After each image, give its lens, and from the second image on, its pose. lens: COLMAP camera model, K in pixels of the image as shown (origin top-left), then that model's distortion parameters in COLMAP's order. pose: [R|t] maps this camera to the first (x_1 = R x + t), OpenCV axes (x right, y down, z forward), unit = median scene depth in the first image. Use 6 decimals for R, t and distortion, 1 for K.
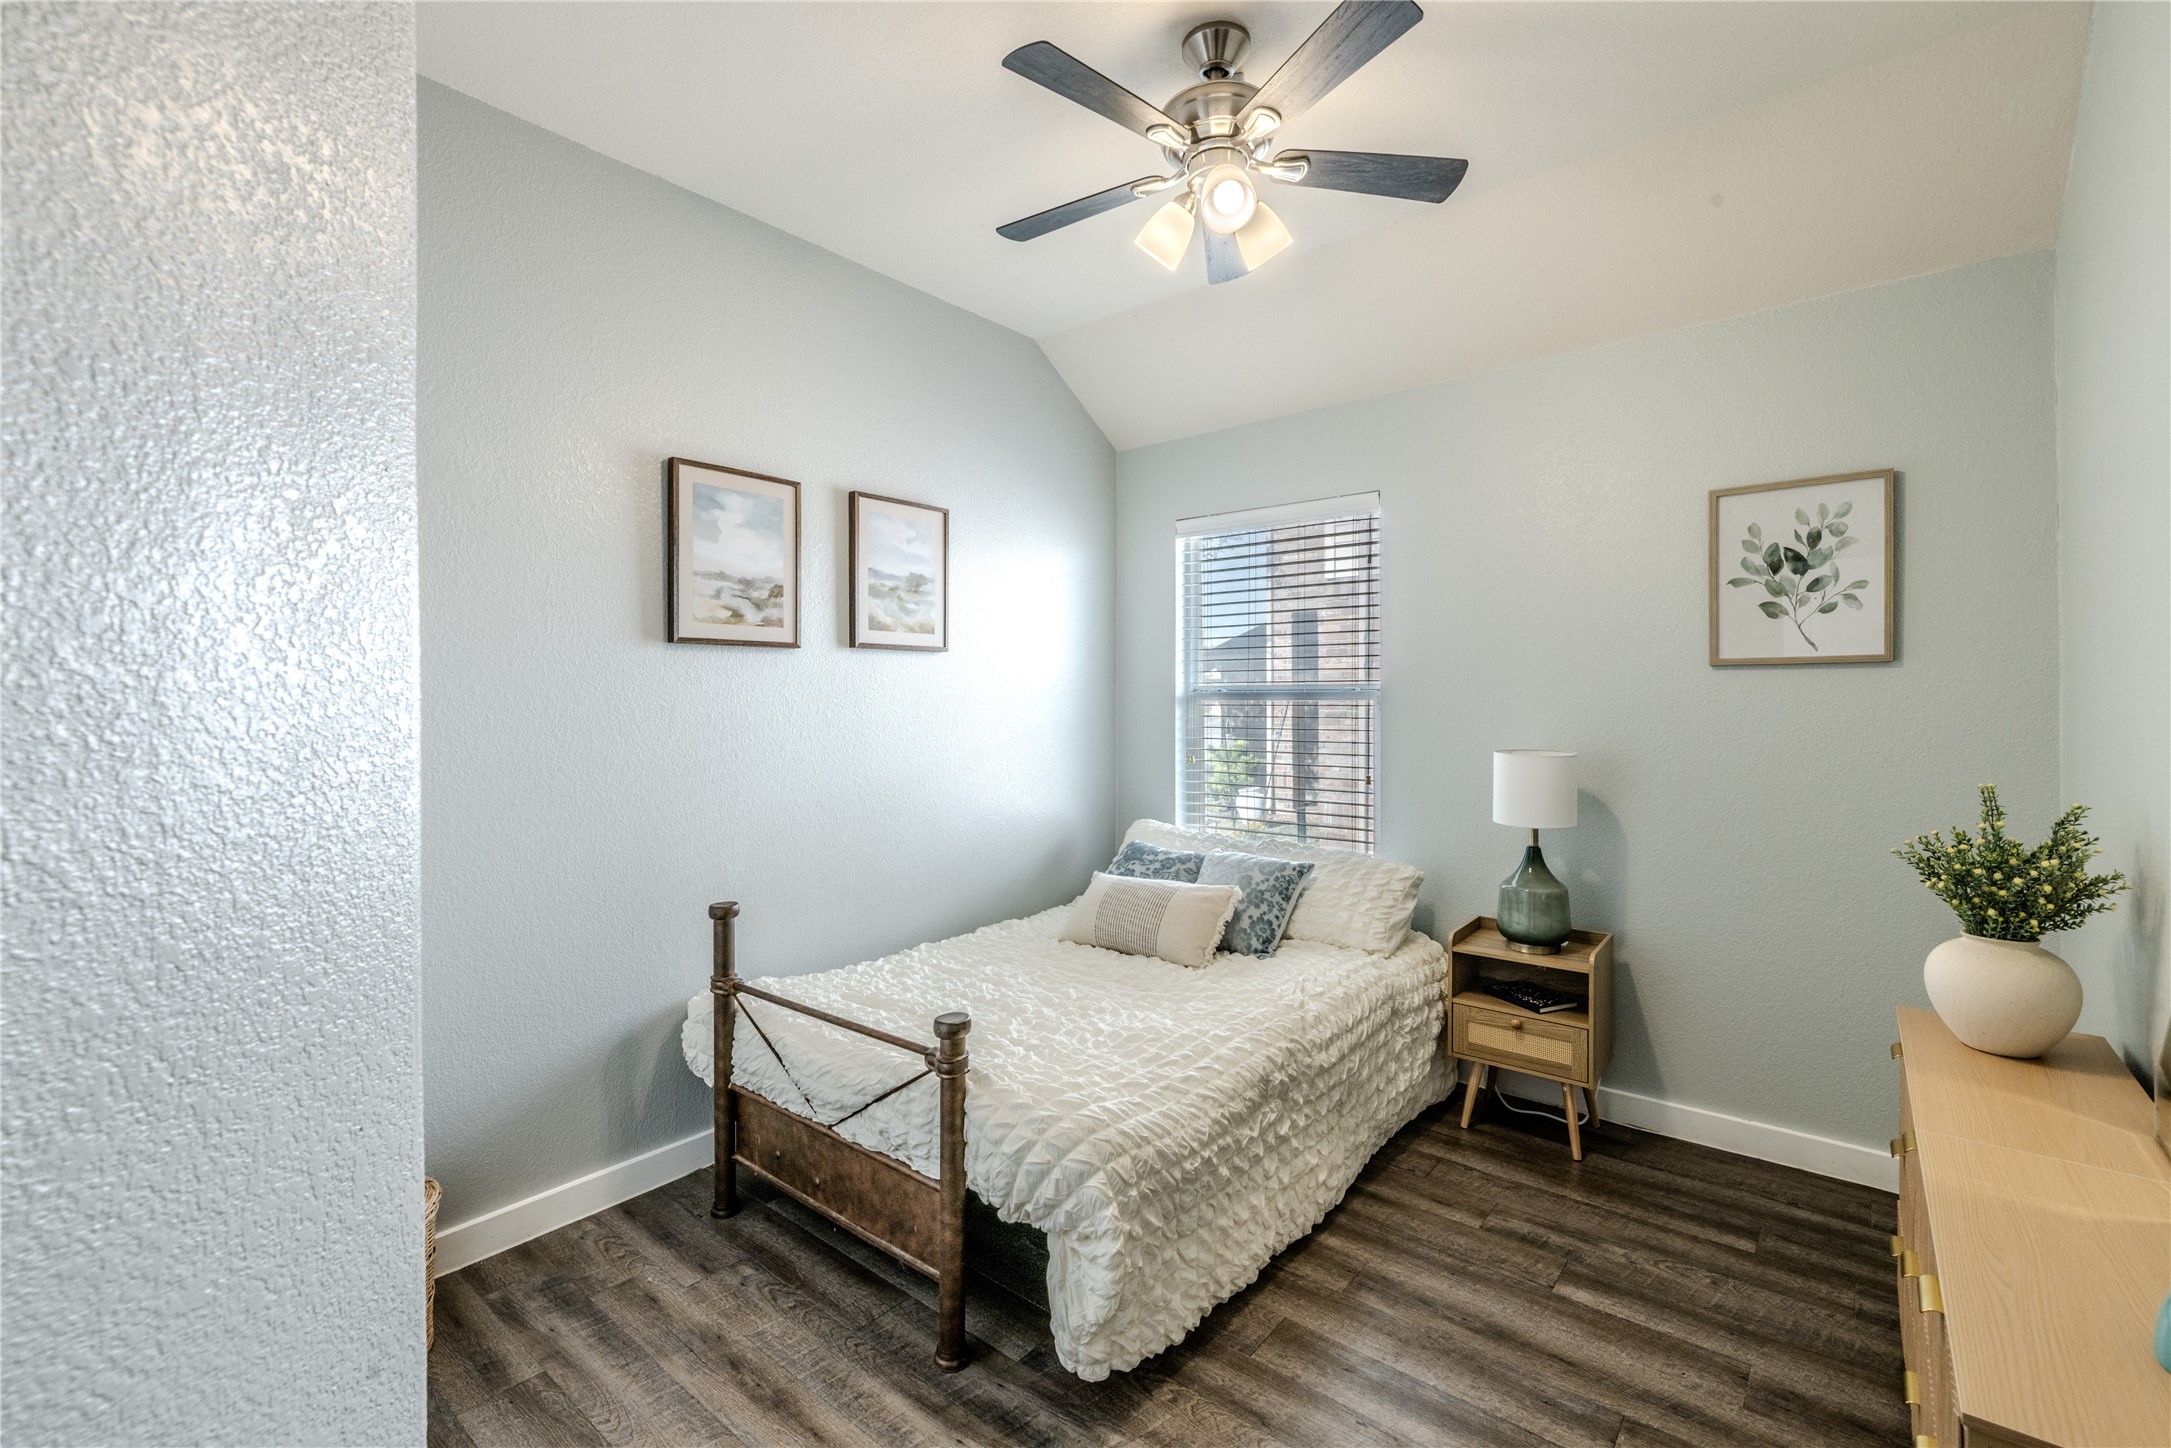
lens RADIAL K [[942.9, 0, 1091.8], [0, 942.9, 714.4], [0, 0, 1]] dist [0.000644, -0.000442]
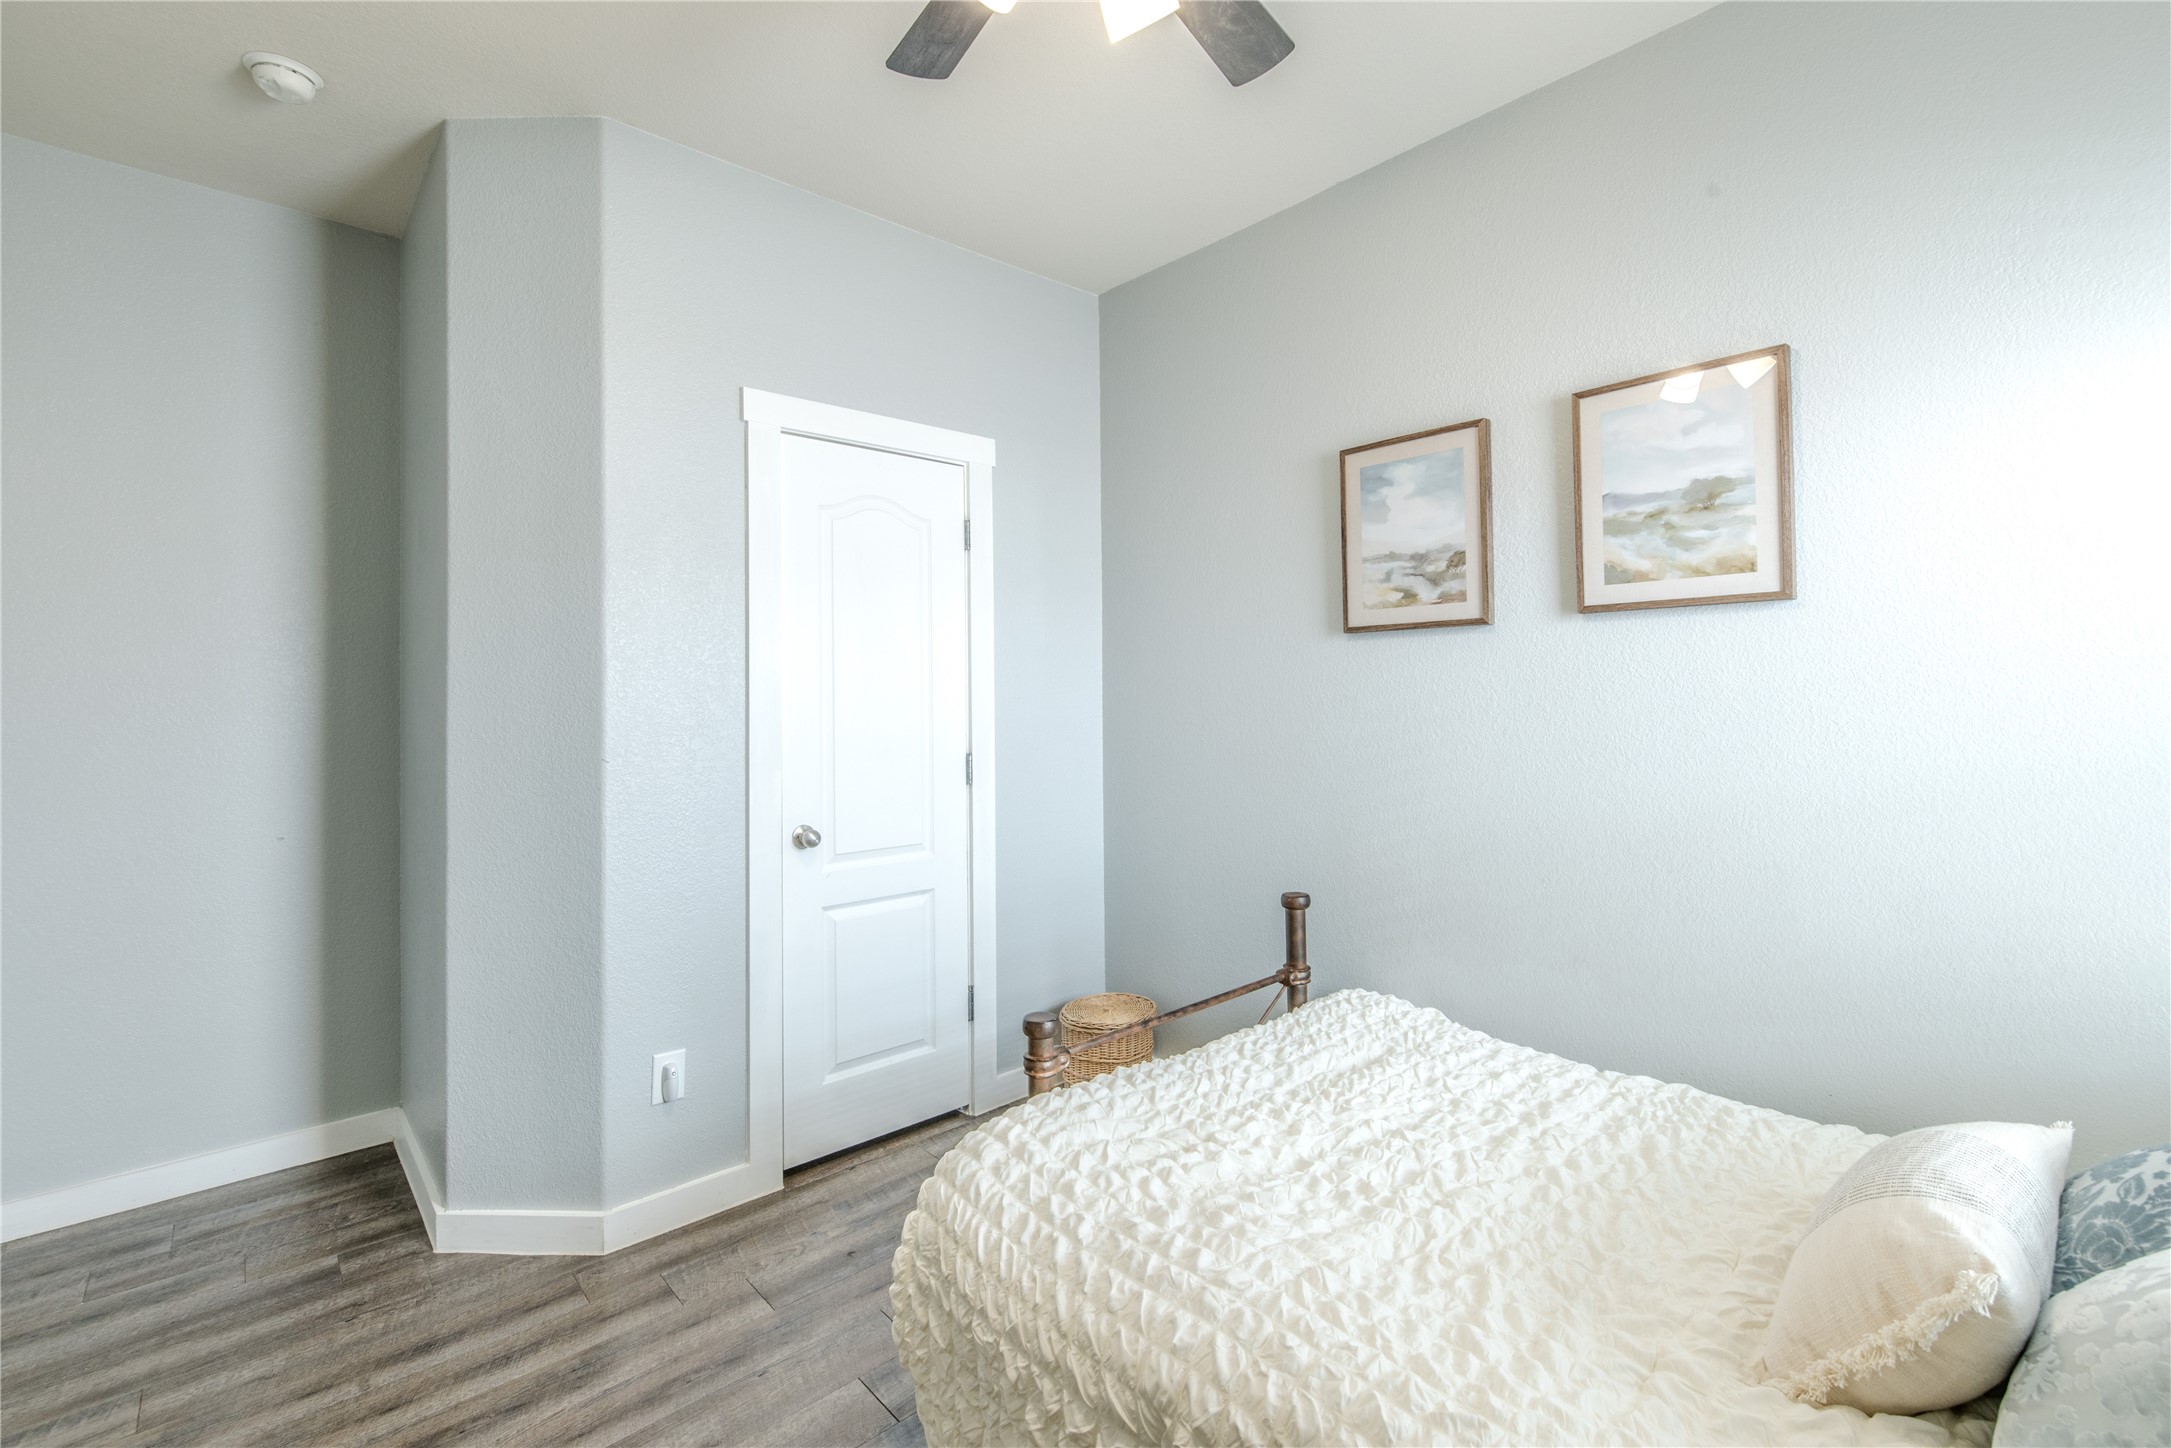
lens RADIAL K [[942.9, 0, 1093.7], [0, 942.9, 703.5], [0, 0, 1]] dist [0.000644, -0.000442]
pose [[-0.154390, 0.007635, -0.987980, 0.548471], [-0.010436, 0.999902, 0.009358, -0.006807], [0.987955, 0.011755, -0.154295, 0.814770]]
